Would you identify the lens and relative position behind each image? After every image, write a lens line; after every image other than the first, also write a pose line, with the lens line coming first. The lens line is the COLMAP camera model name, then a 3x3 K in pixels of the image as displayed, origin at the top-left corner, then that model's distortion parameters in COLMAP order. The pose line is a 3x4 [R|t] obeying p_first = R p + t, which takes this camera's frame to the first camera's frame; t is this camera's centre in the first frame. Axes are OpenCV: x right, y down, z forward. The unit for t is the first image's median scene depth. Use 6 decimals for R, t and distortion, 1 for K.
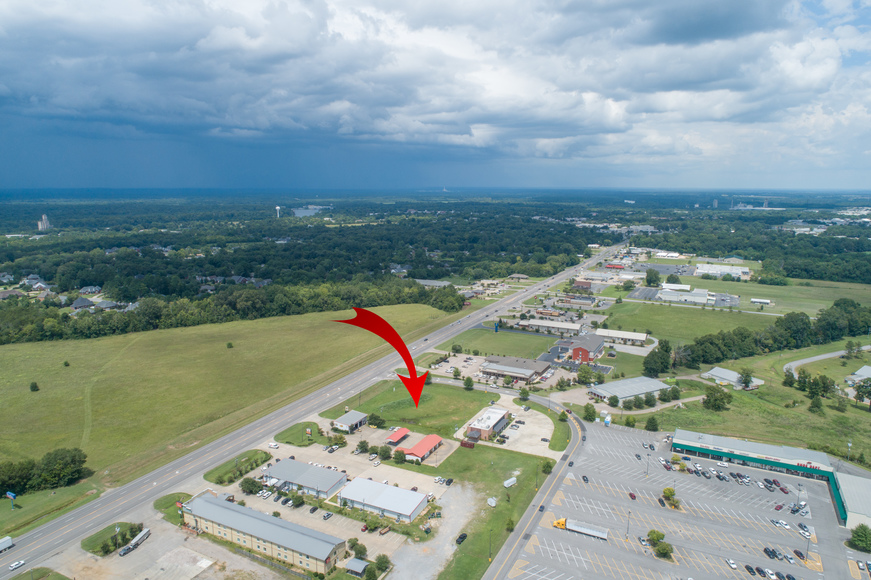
lens RADIAL K [[590.6, 0, 437.9], [0, 590.6, 277.5], [0, 0, 1]] dist [-0.005055, 0.002994]
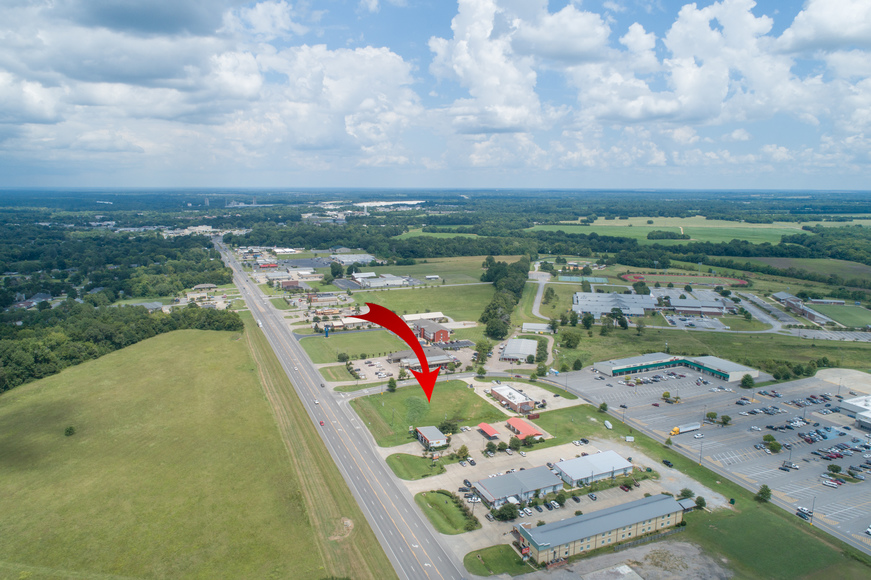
lens RADIAL K [[579.0, 0, 436.5], [0, 579.0, 309.8], [0, 0, 1]] dist [-0.006588, 0.003042]
pose [[0.638685, -0.164385, 0.751704, -0.660514], [0.119823, 0.986244, 0.113867, -0.052823], [-0.760082, 0.017346, 0.649596, 0.311309]]
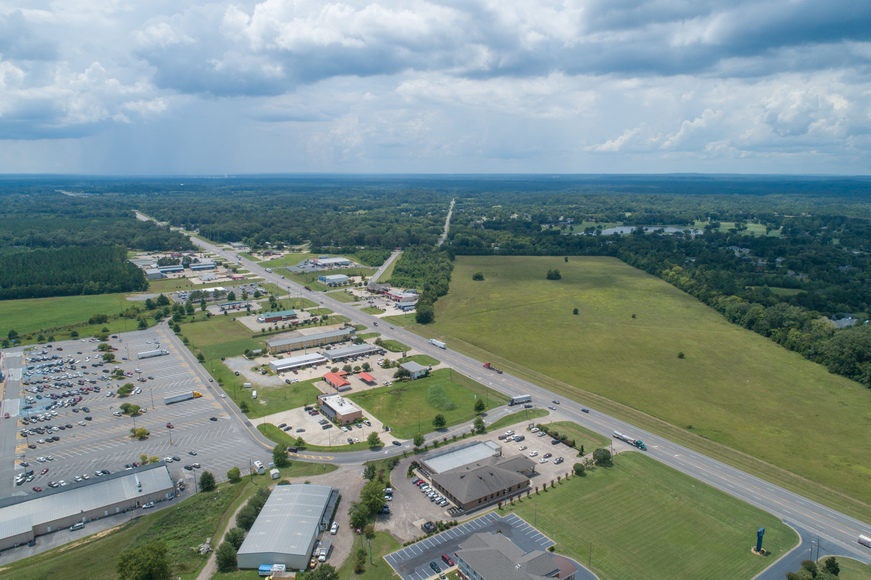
lens RADIAL K [[588.7, 0, 436.2], [0, 588.7, 263.2], [0, 0, 1]] dist [-0.004420, 0.001607]
pose [[-0.488745, 0.132976, -0.862233, 0.686185], [-0.139230, 0.963760, 0.227554, -0.202122], [0.861245, 0.231264, -0.452519, 1.251858]]
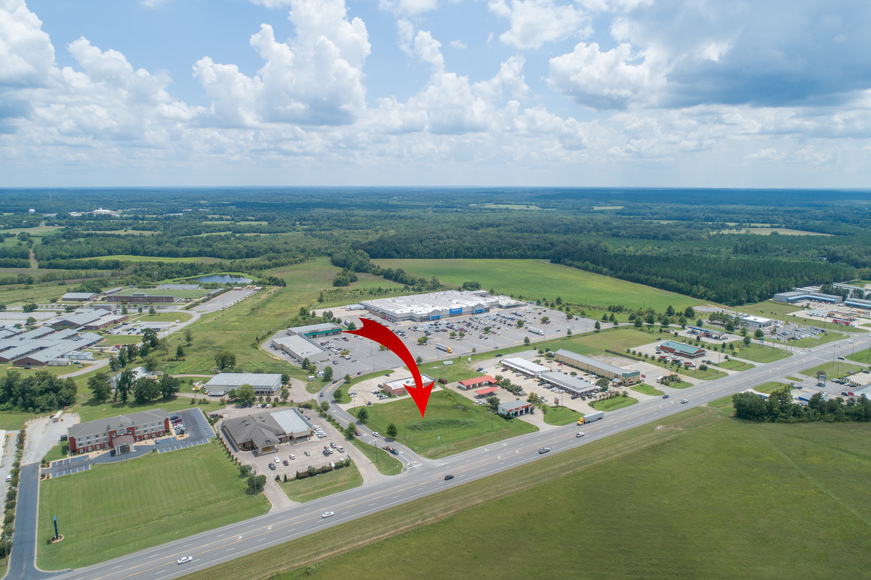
lens RADIAL K [[579.0, 0, 436.5], [0, 579.0, 309.8], [0, 0, 1]] dist [-0.006588, 0.003042]
pose [[-0.862939, -0.112413, 0.492645, -0.425217], [0.075745, 0.935149, 0.346062, -0.242671], [-0.499599, 0.335945, -0.798462, 1.506357]]
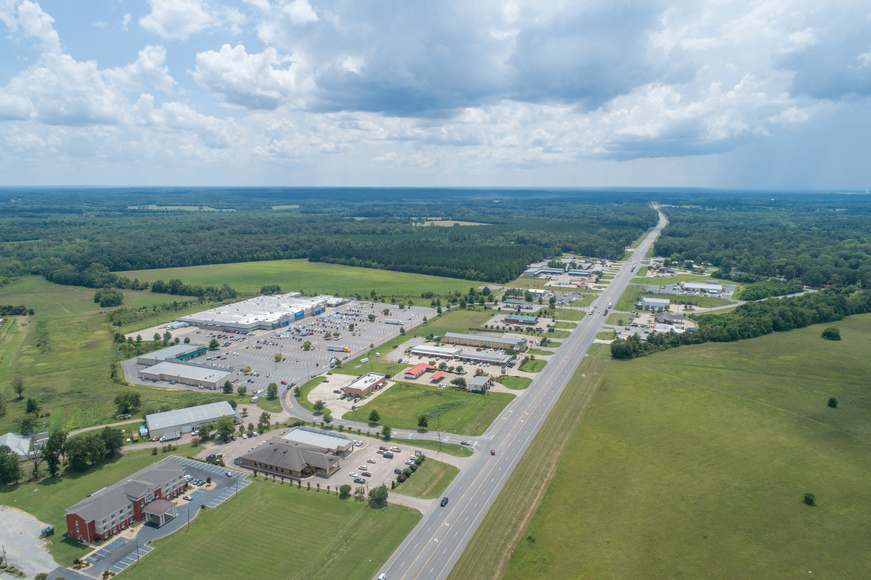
lens RADIAL K [[583.3, 0, 436.8], [0, 583.3, 291.3], [0, 0, 1]] dist [-0.008279, 0.007443]
pose [[-0.997919, 0.005651, -0.064225, 0.013787], [-0.016238, 0.942011, 0.335189, -0.272145], [0.062395, 0.335535, -0.939959, 1.673496]]
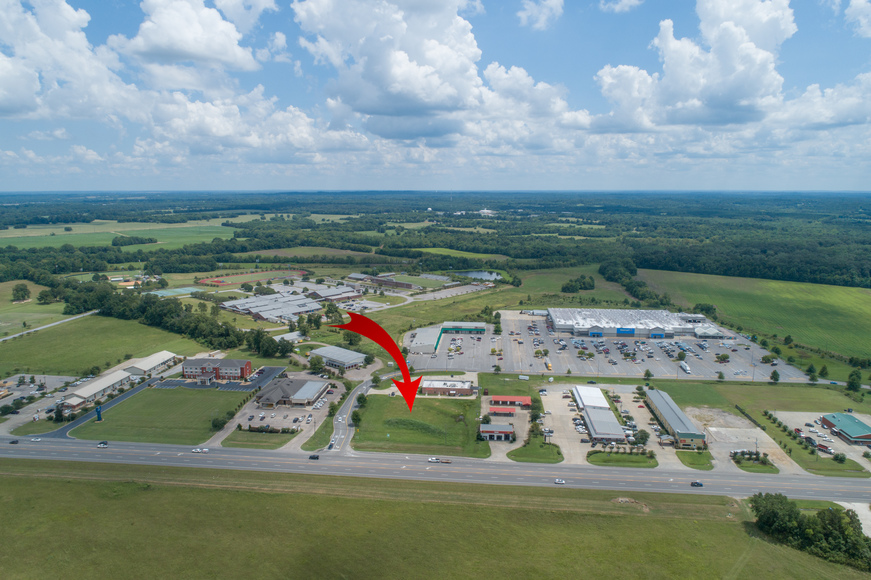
lens RADIAL K [[577.0, 0, 435.8], [0, 577.0, 320.1], [0, 0, 1]] dist [-0.007331, 0.001653]
pose [[-0.361728, -0.213304, 0.907554, -0.769741], [0.145824, 0.948547, 0.281060, -0.178437], [-0.920808, 0.234010, -0.312011, 1.099557]]
